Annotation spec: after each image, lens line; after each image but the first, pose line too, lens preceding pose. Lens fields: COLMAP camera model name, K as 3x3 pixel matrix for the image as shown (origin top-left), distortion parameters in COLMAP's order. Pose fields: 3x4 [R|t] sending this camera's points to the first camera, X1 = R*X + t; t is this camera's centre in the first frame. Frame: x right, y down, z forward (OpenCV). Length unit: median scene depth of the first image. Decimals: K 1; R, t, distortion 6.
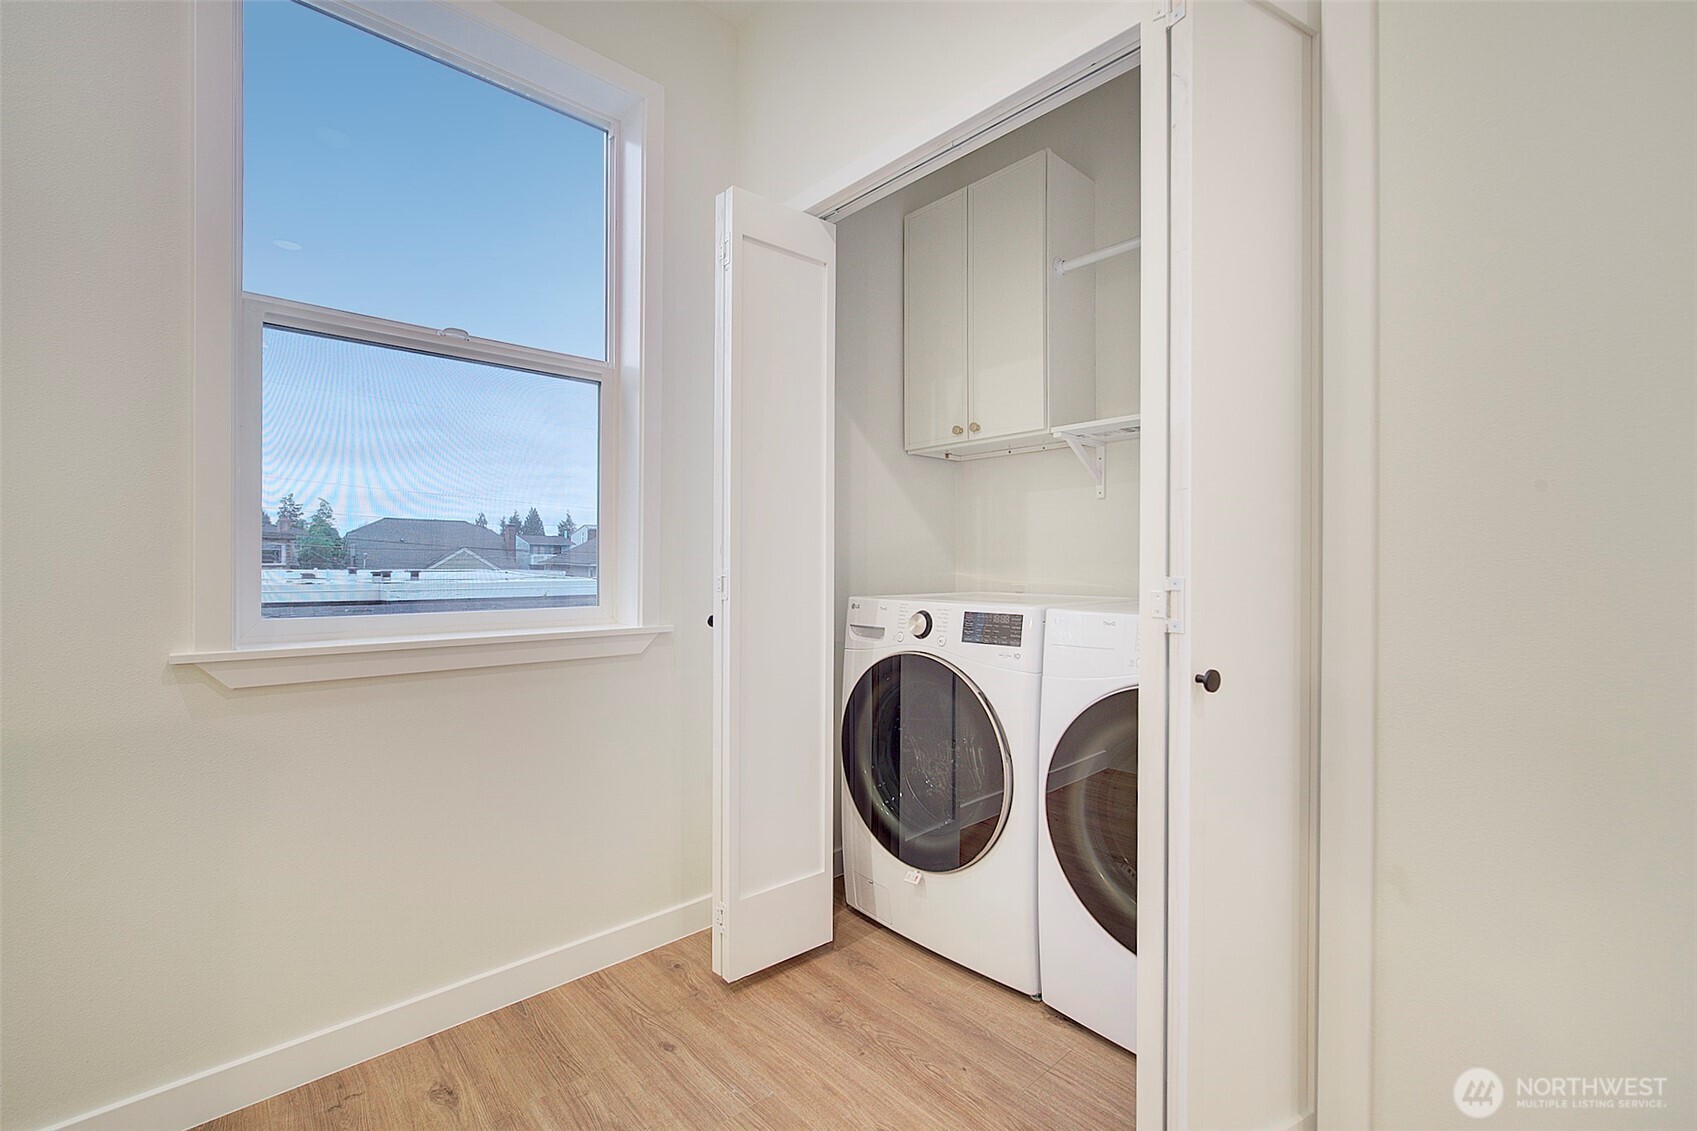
lens RADIAL K [[731.7, 0, 843.3], [0, 731.7, 567.4], [0, 0, 1]] dist [-0.013937, 0.001743]
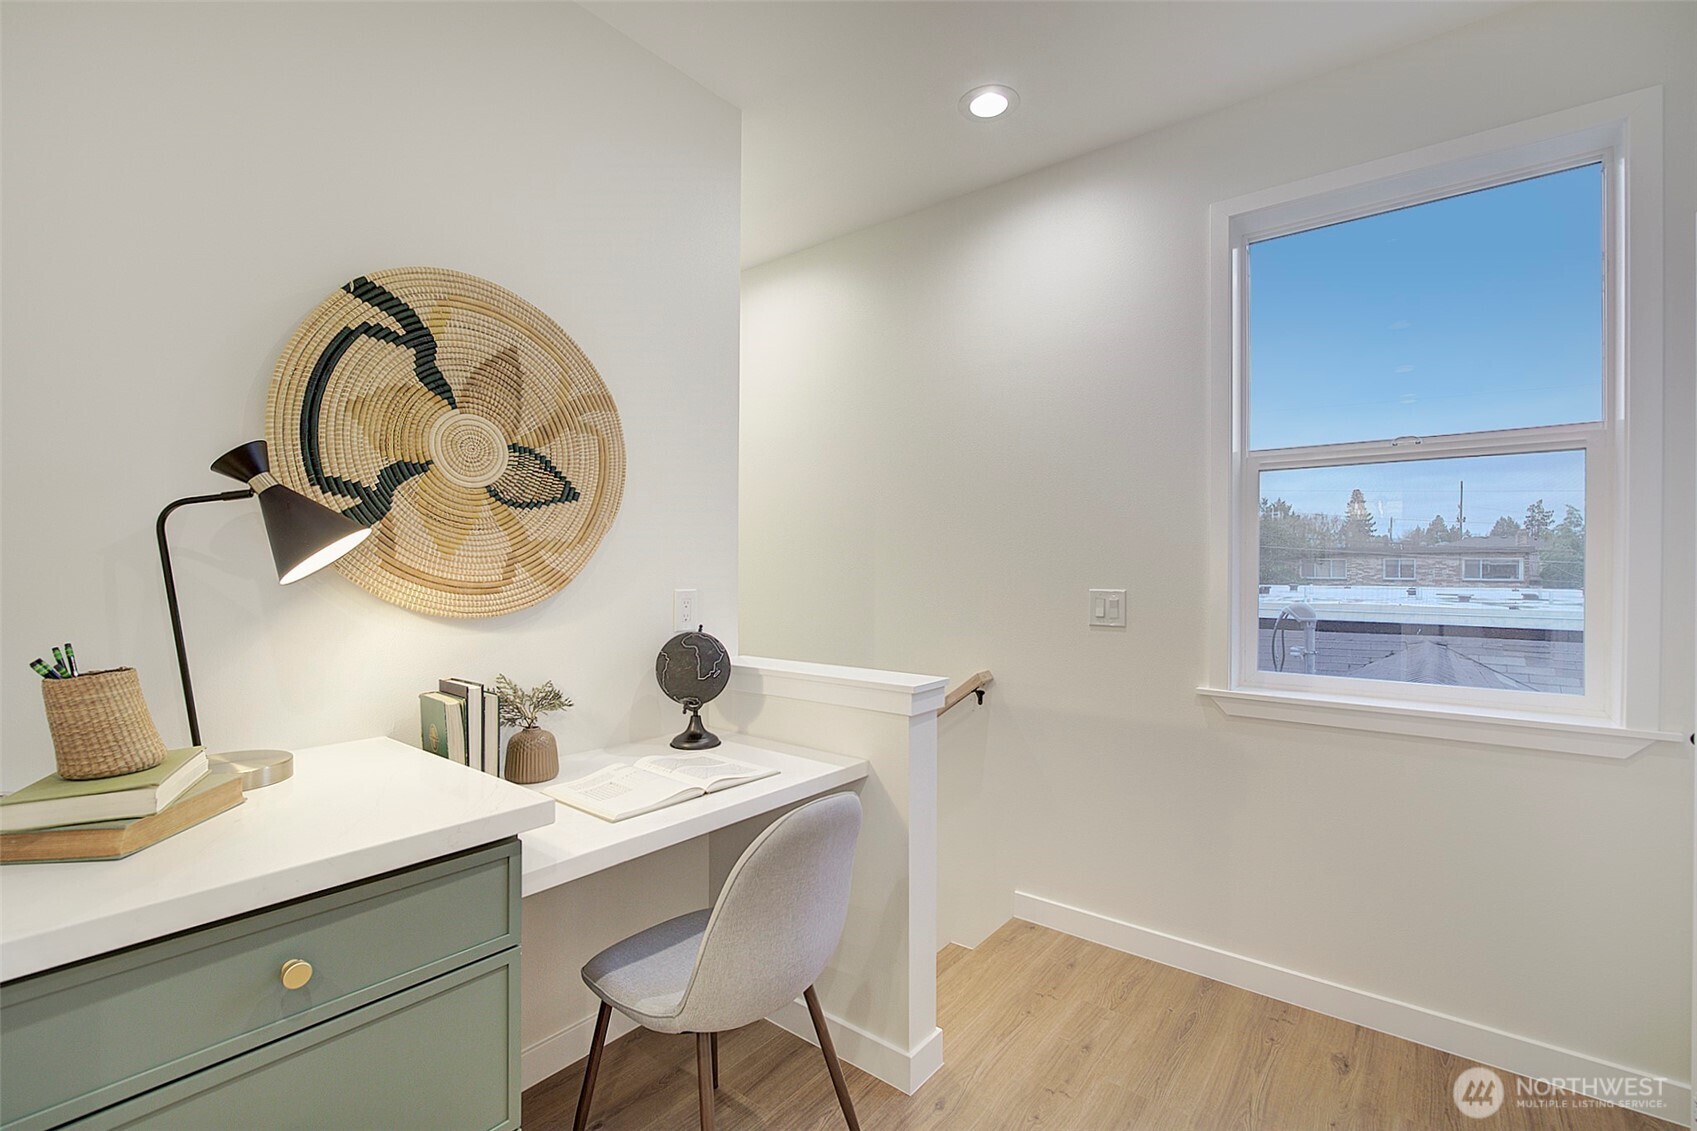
lens RADIAL K [[731.7, 0, 845.8], [0, 731.7, 565.1], [0, 0, 1]] dist [-0.013937, 0.001743]
pose [[0.147226, -0.011664, -0.989034, 0.480044], [-0.005869, 0.999903, -0.012666, -0.105918], [0.989085, 0.007670, 0.147143, -0.049596]]
